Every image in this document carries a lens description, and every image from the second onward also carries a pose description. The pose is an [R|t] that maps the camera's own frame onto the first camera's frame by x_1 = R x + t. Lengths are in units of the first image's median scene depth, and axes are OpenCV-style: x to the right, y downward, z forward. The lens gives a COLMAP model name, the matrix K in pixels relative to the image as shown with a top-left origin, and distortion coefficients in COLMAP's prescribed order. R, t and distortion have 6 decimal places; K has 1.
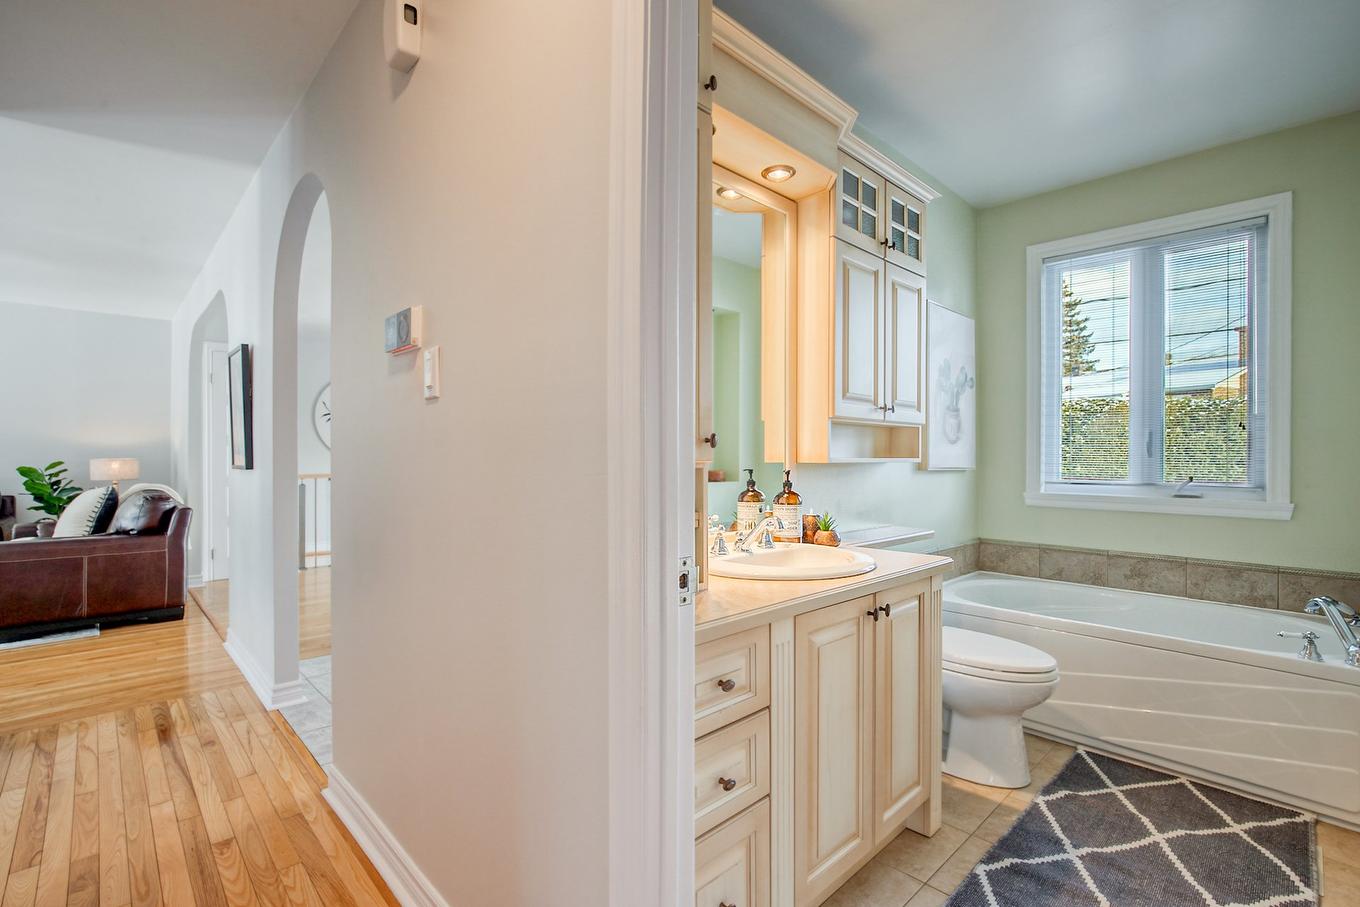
lens RADIAL K [[632.8, 0, 690.6], [0, 632.8, 453.8], [0, 0, 1]] dist [-0.015604, 0.001762]
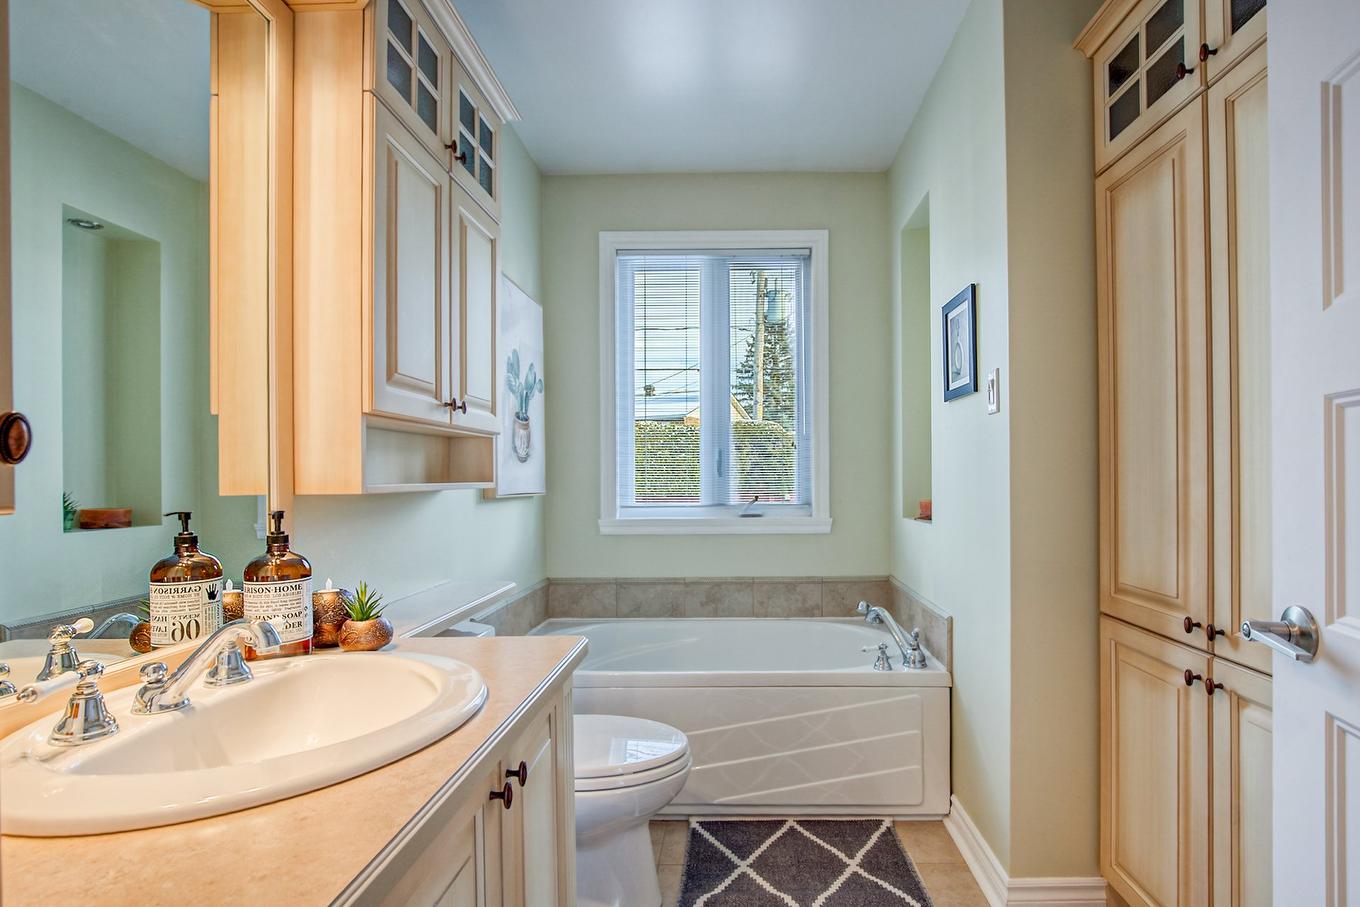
lens RADIAL K [[632.8, 0, 713.4], [0, 632.8, 473.8], [0, 0, 1]] dist [-0.015604, 0.001762]
pose [[0.700247, -0.009175, 0.713841, 0.035379], [0.010105, 0.999945, 0.002940, -0.002072], [-0.713829, 0.005155, 0.700301, 0.363889]]
